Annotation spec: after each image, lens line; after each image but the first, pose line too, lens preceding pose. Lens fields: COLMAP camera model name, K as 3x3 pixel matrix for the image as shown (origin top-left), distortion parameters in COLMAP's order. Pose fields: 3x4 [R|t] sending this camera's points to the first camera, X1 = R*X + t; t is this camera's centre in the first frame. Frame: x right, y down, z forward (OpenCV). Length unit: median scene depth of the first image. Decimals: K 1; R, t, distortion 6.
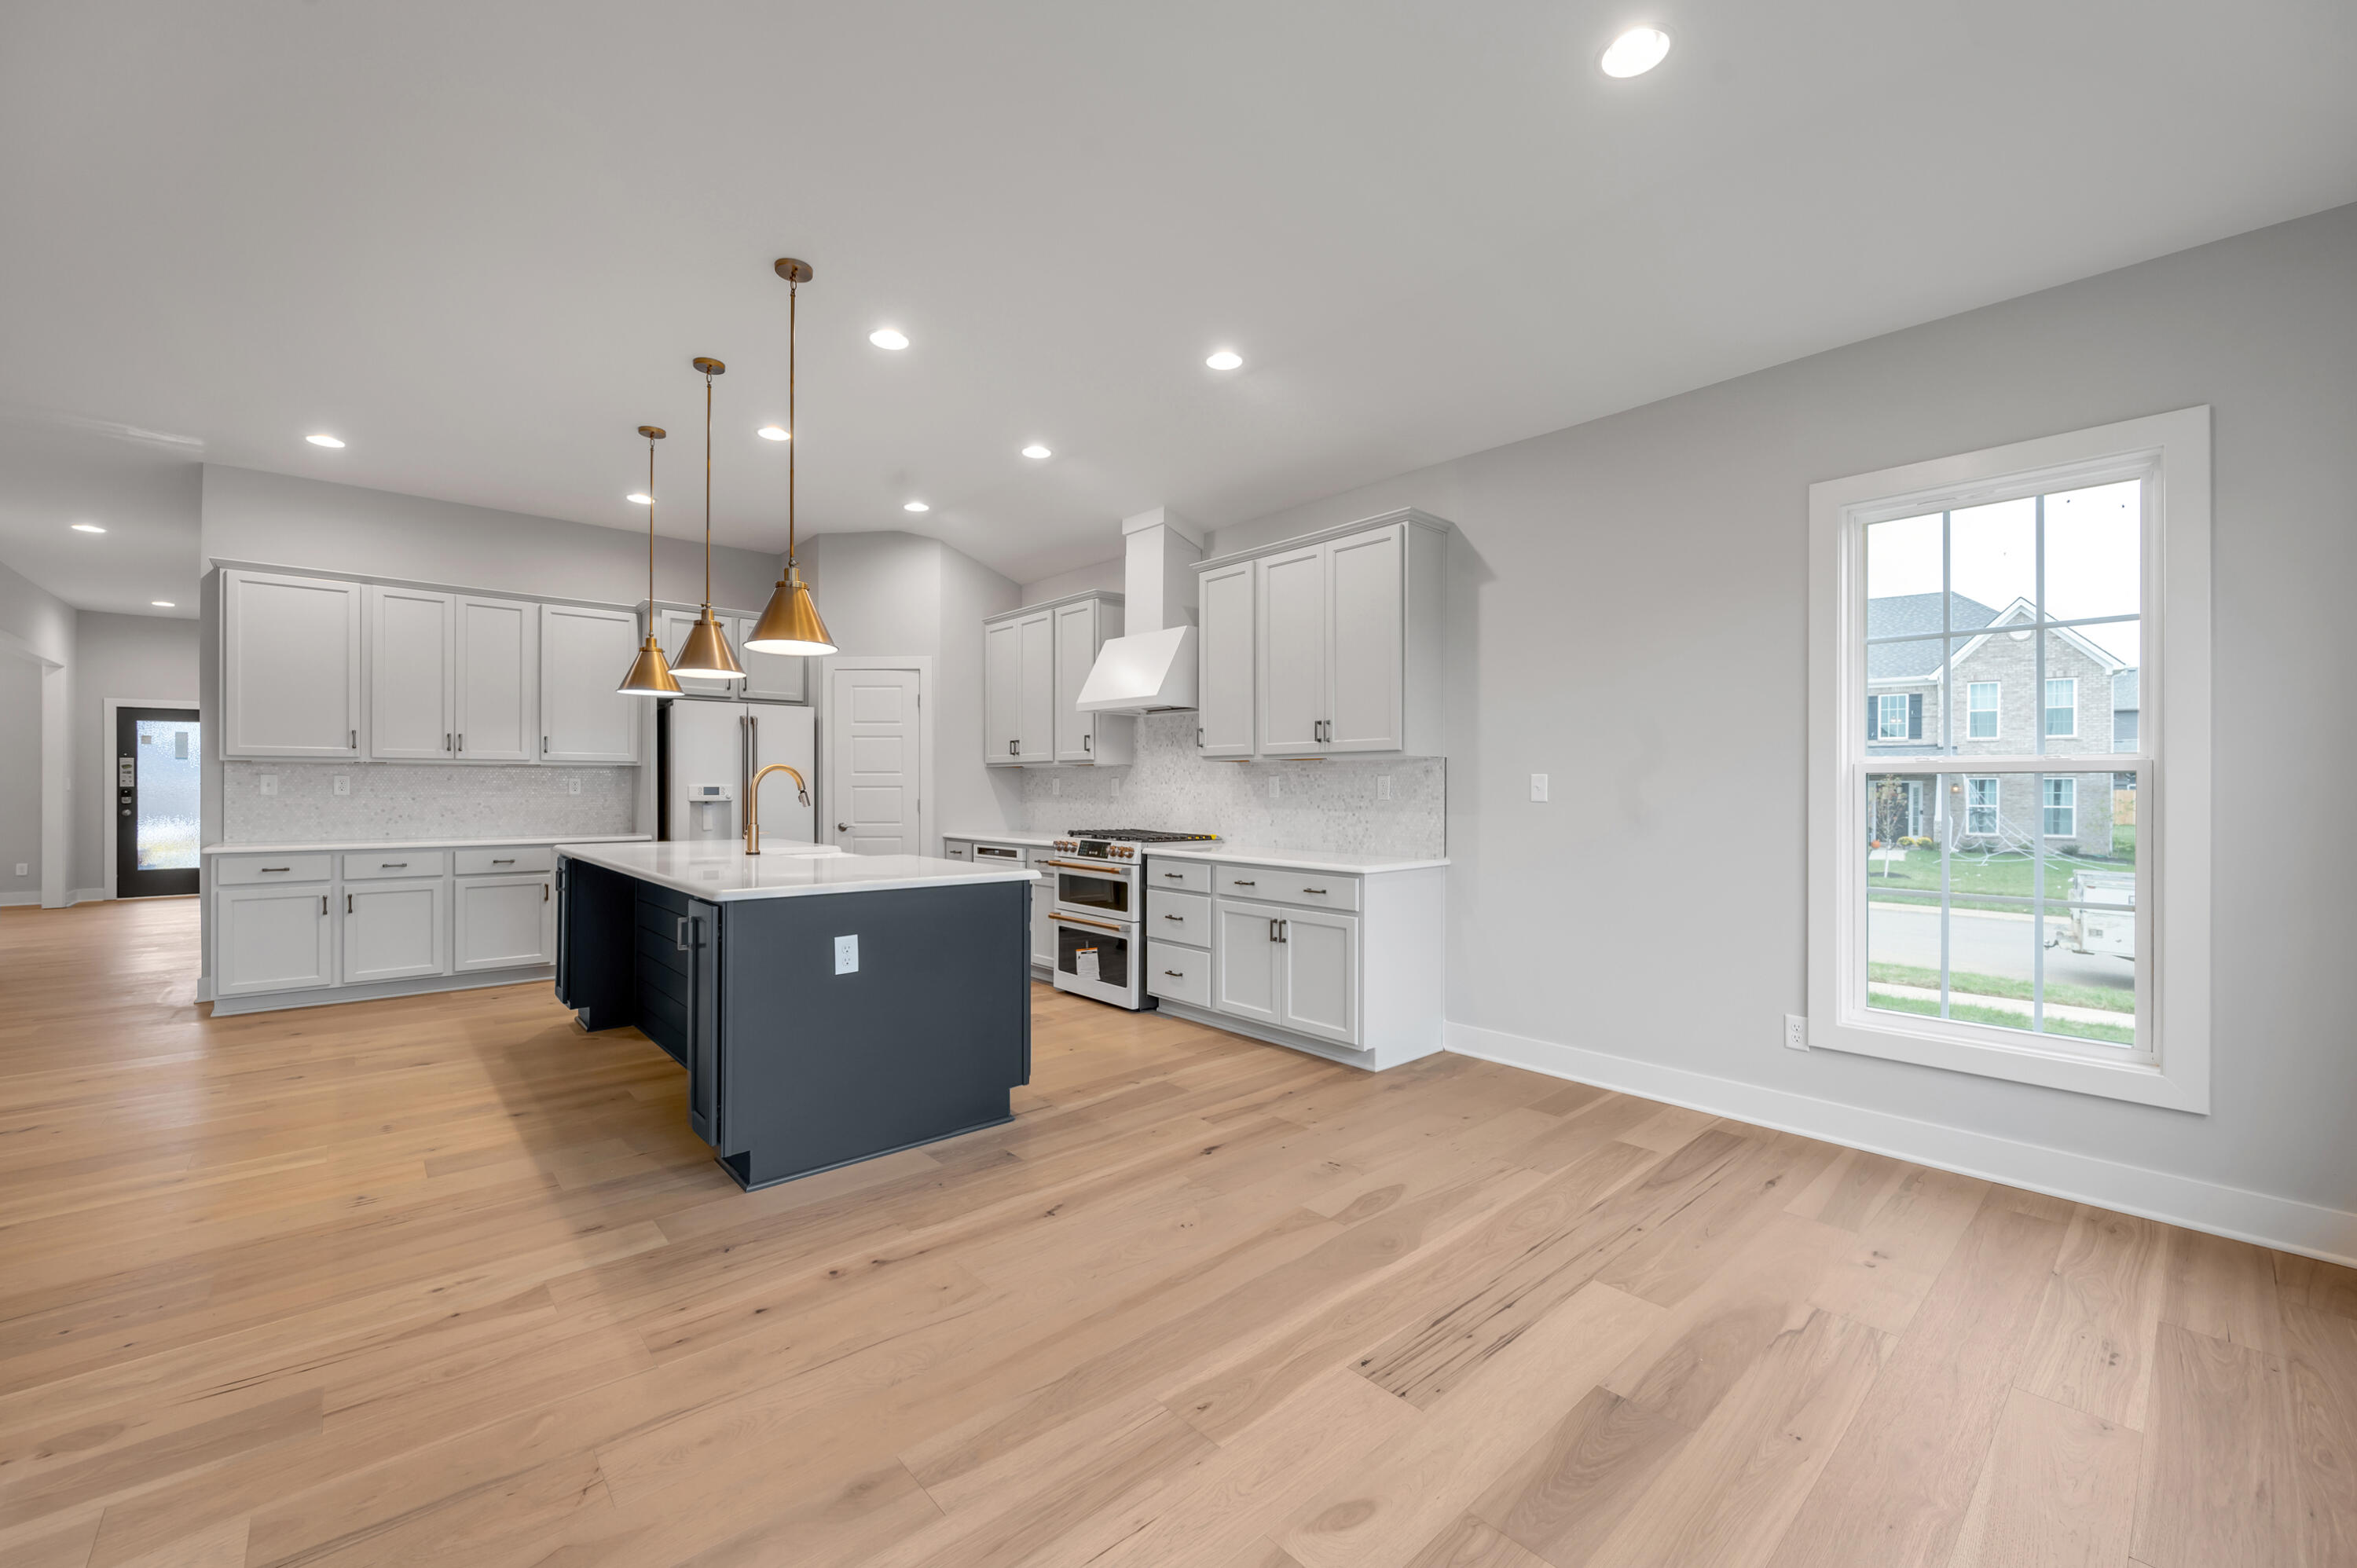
lens RADIAL K [[957.6, 0, 1180.9], [0, 957.6, 776.1], [0, 0, 1]] dist [-0.004881, 0.000064]
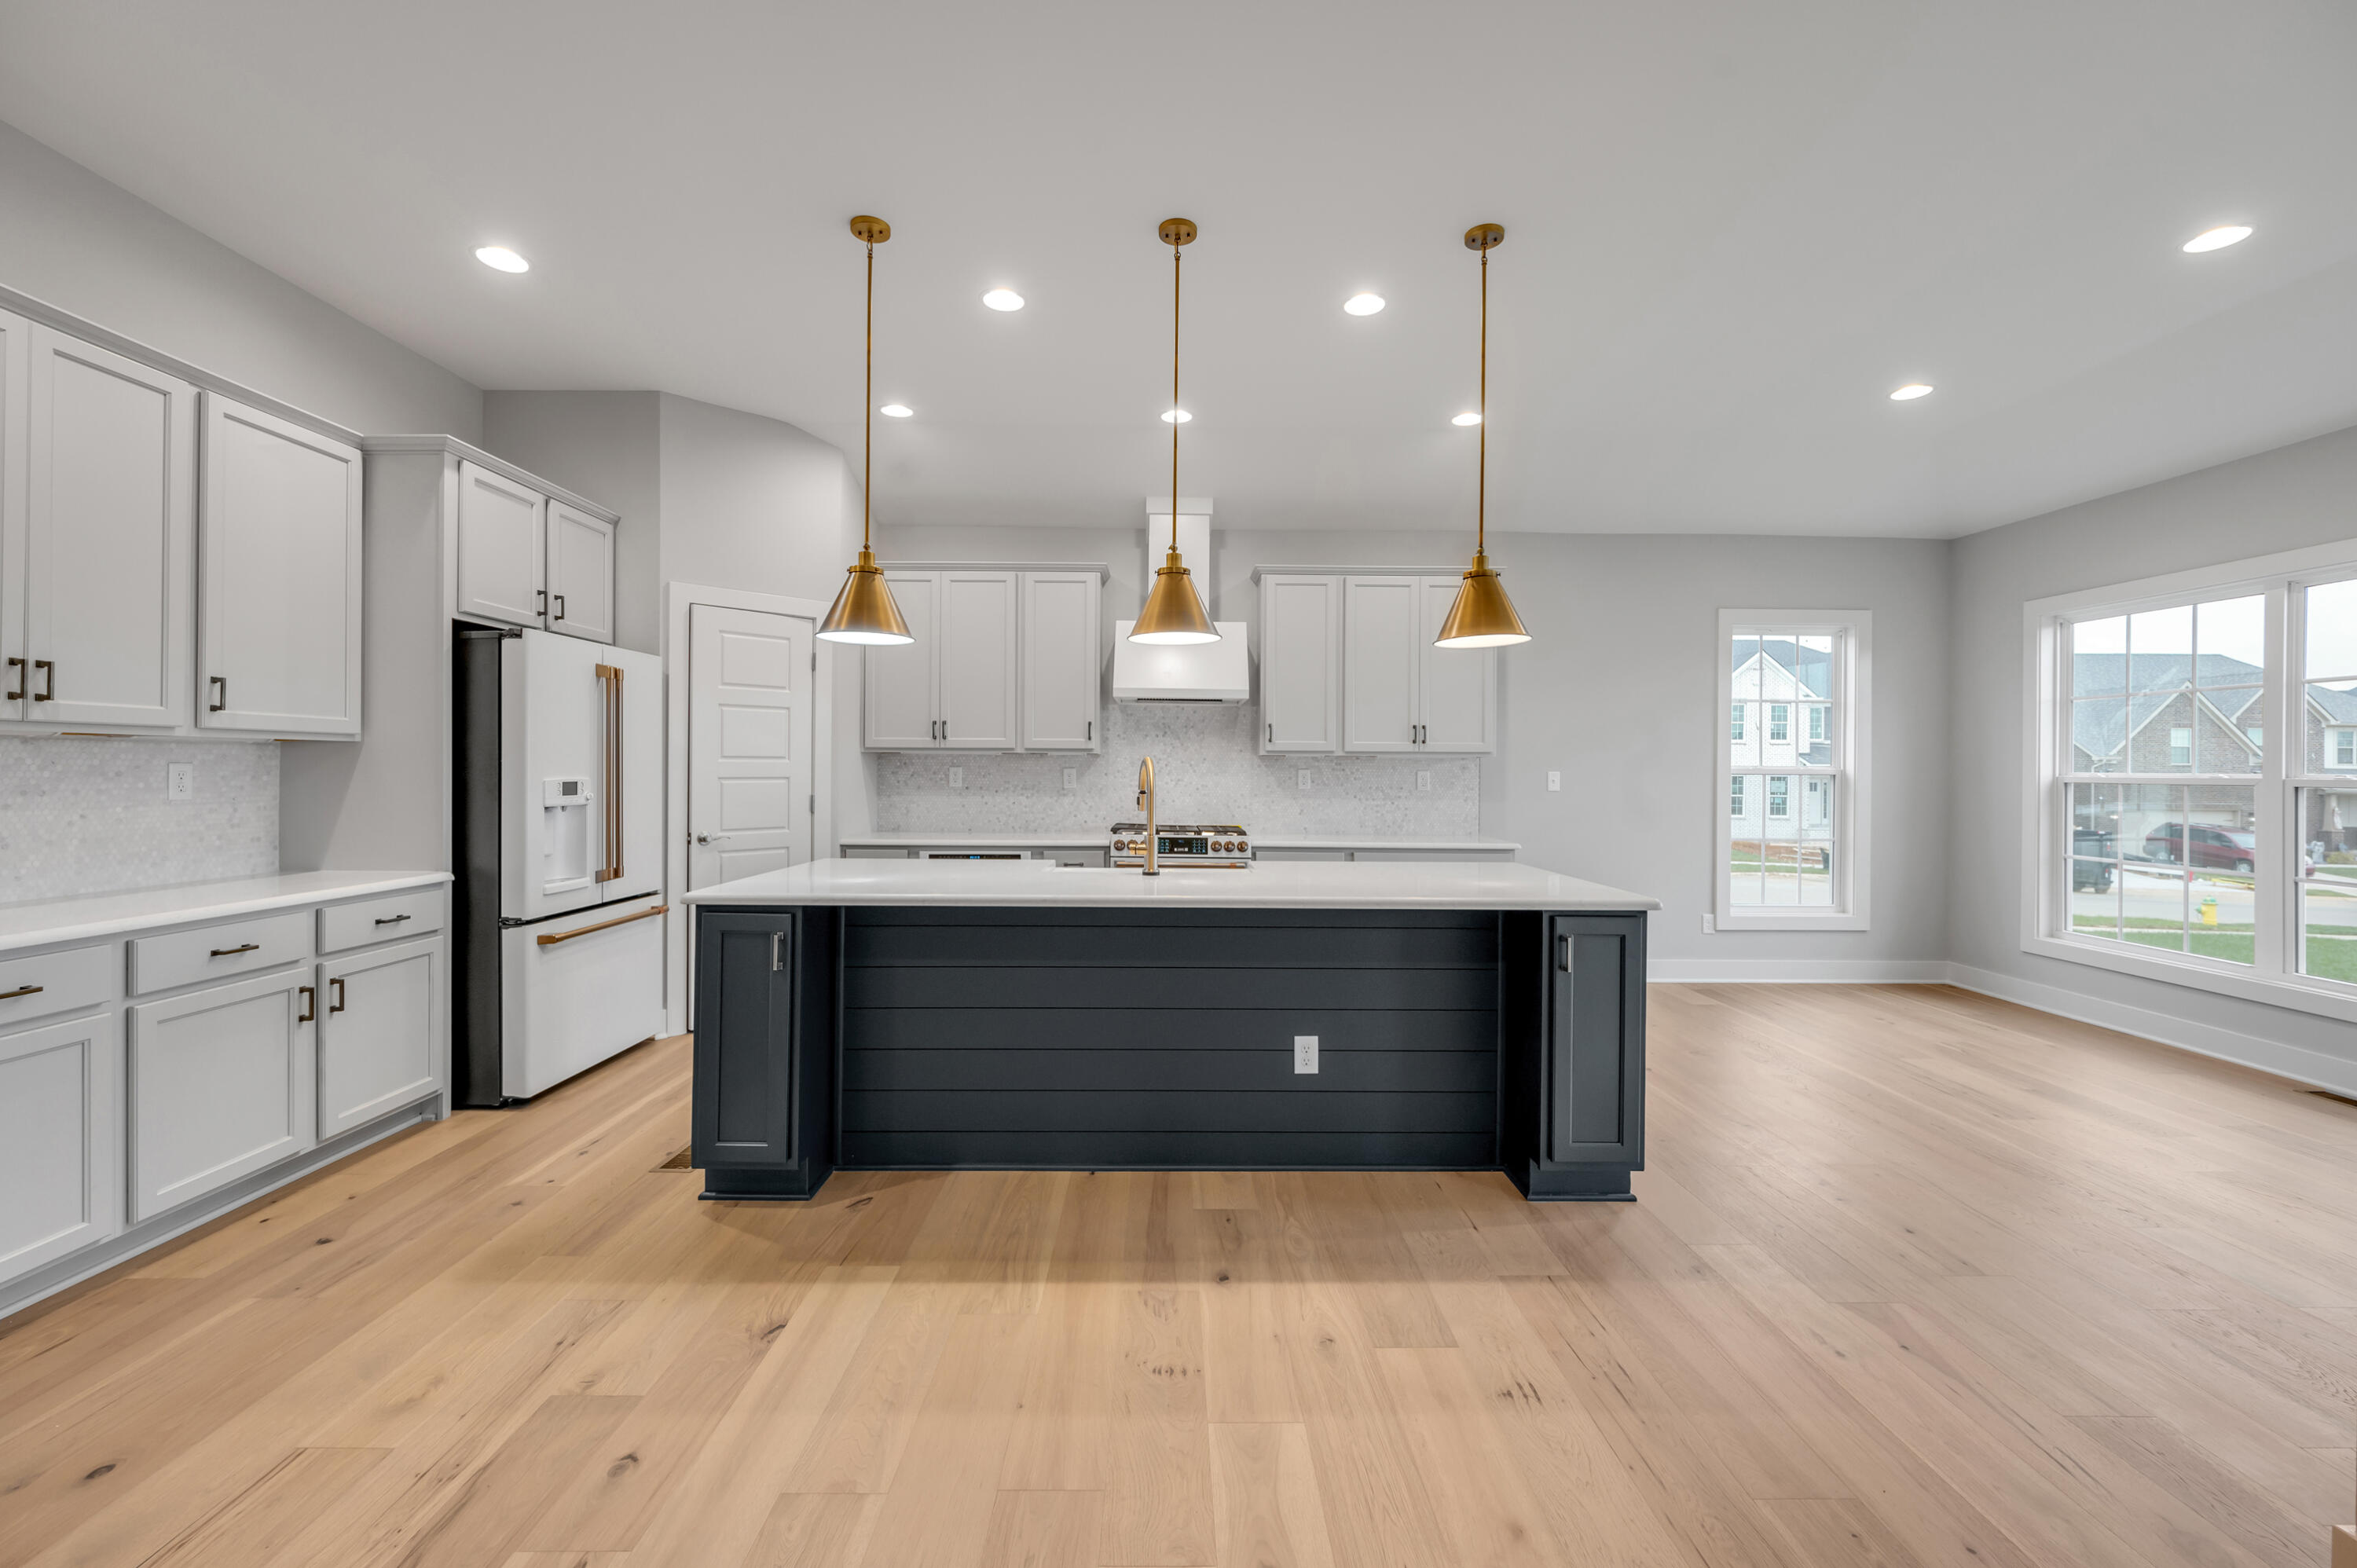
lens RADIAL K [[957.6, 0, 1160.6], [0, 957.6, 769.0], [0, 0, 1]] dist [-0.004881, 0.000064]
pose [[0.652344, 0.002536, 0.757918, -0.716297], [-0.012989, 0.999885, 0.007835, -0.005991], [-0.757811, -0.014956, 0.652302, 0.345326]]
